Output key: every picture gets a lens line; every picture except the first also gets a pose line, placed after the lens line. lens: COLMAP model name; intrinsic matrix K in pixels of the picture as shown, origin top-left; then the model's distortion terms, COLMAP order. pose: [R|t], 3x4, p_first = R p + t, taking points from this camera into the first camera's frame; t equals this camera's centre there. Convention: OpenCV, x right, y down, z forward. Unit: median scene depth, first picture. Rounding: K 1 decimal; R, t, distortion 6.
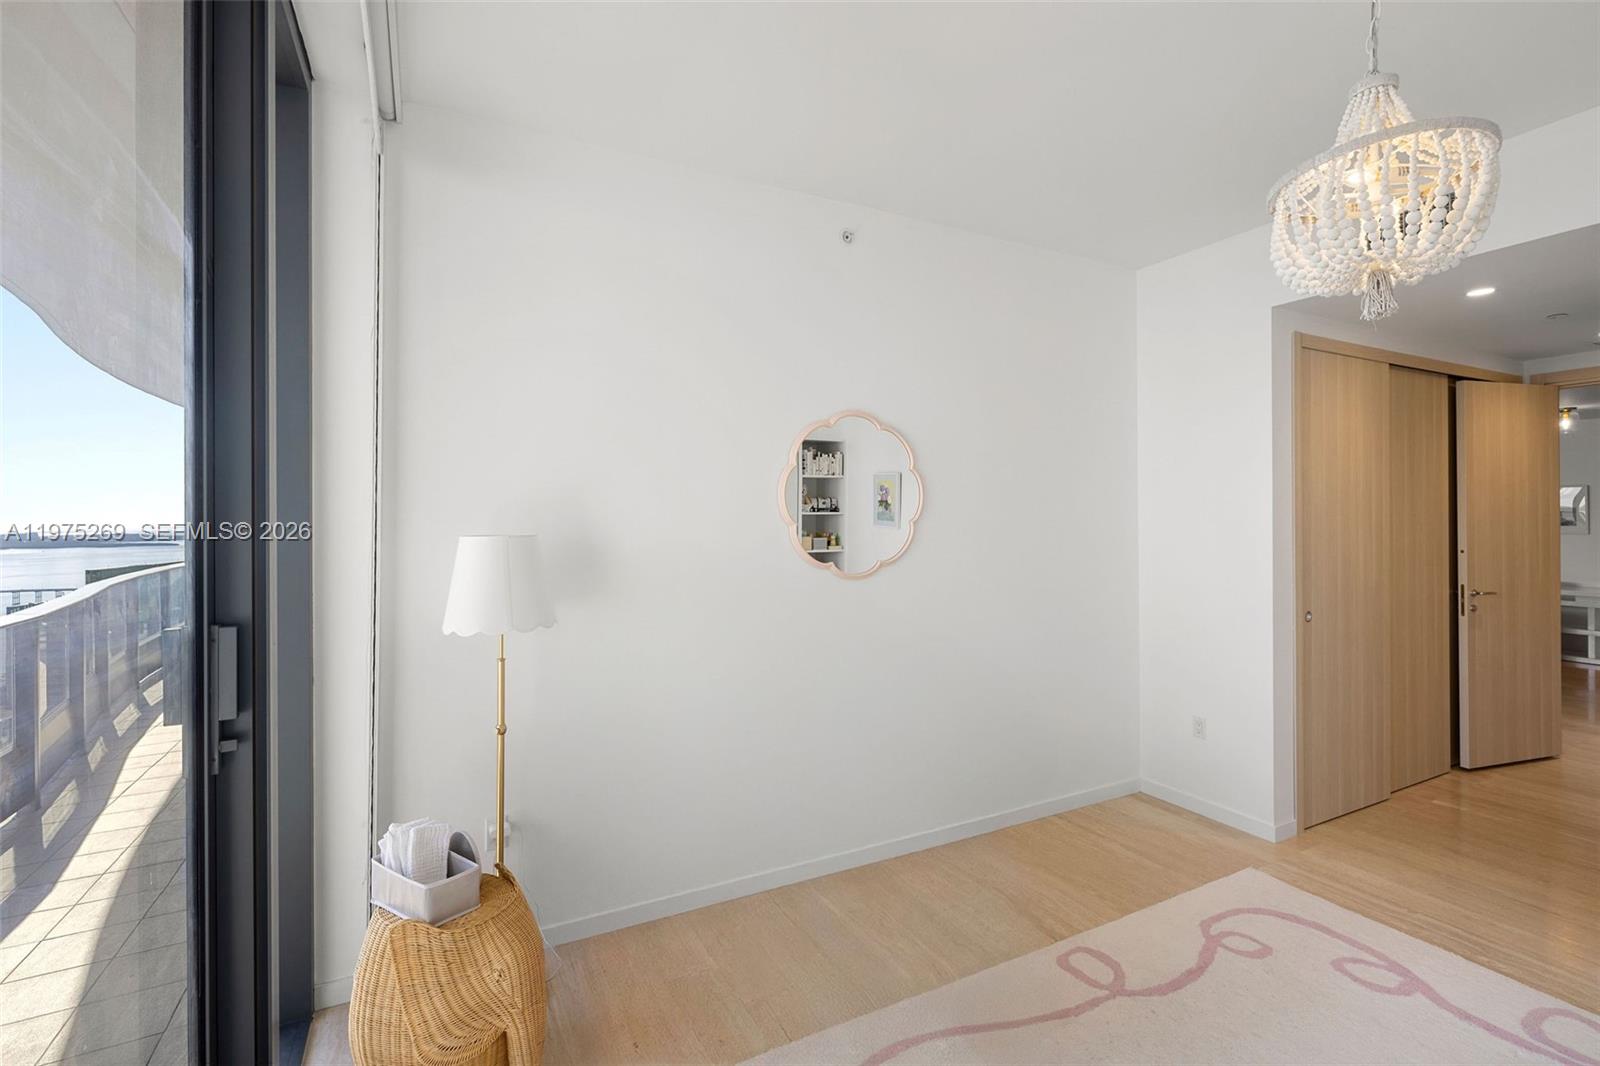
lens RADIAL K [[694.2, 0, 806.5], [0, 694.2, 528.9], [0, 0, 1]] dist [-0.003437, 0.000147]
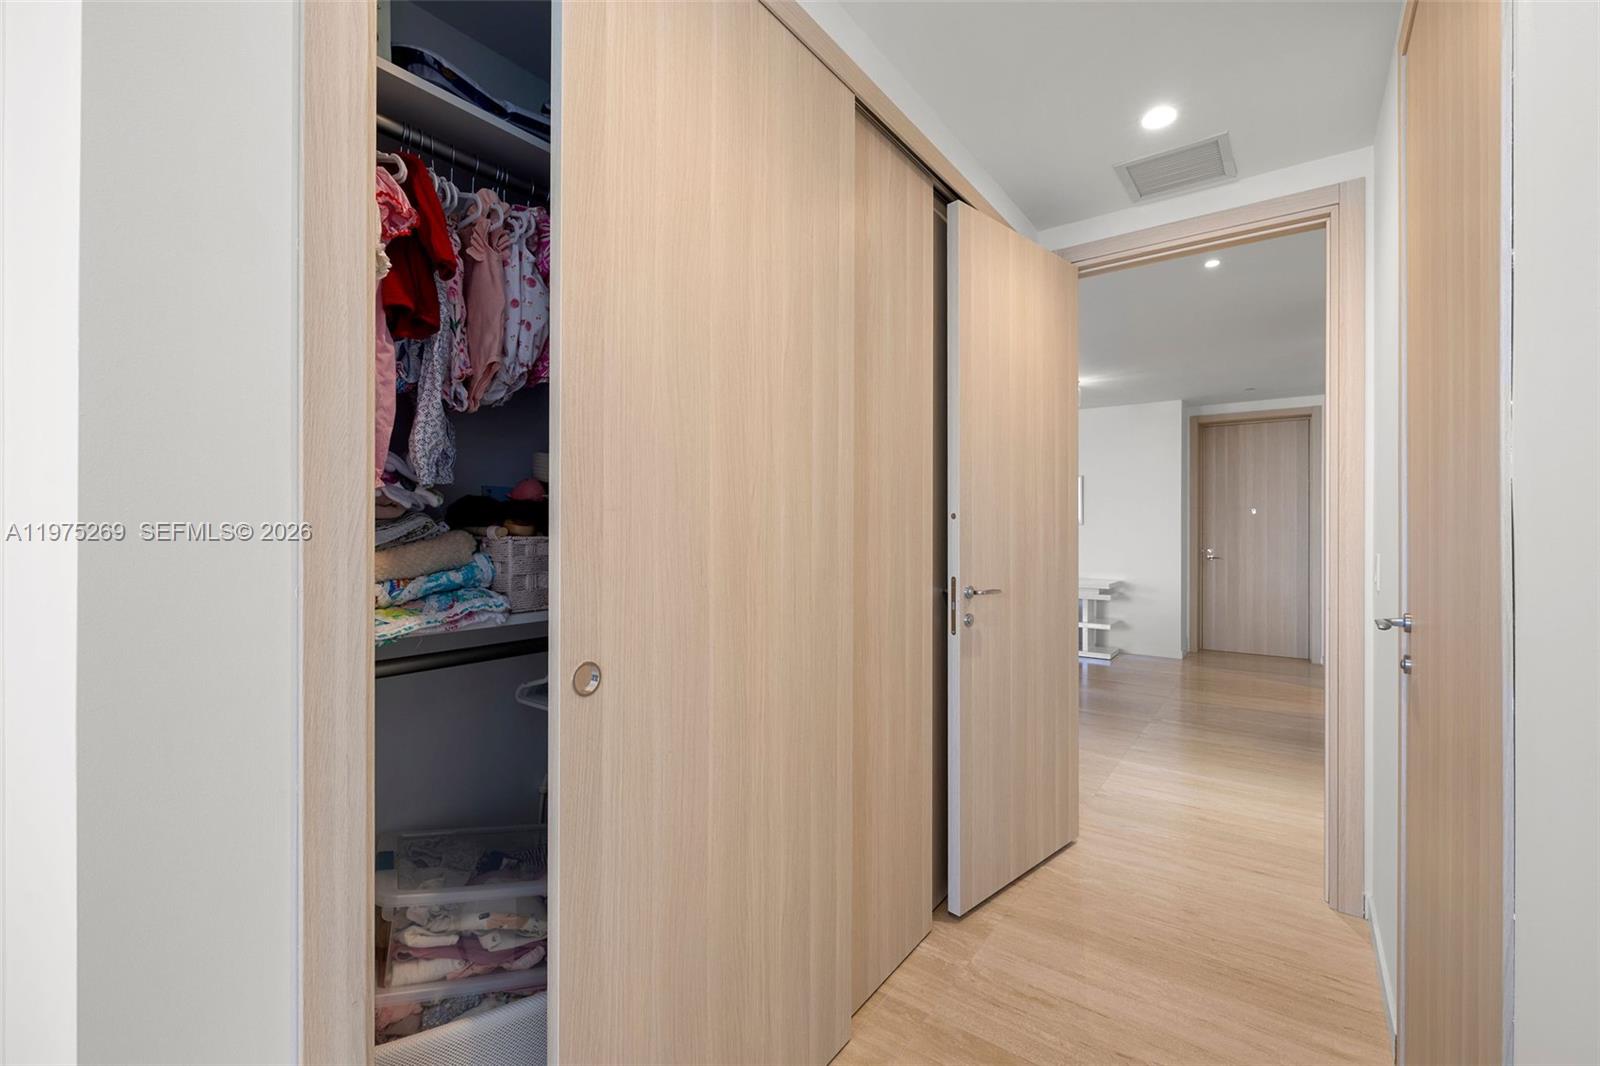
lens RADIAL K [[694.2, 0, 789.7], [0, 694.2, 538.7], [0, 0, 1]] dist [-0.003437, 0.000147]
pose [[0.893624, 0.002960, 0.448808, 0.584629], [-0.005170, 0.999980, 0.003698, 0.048614], [-0.448788, -0.005625, 0.893621, 0.566712]]
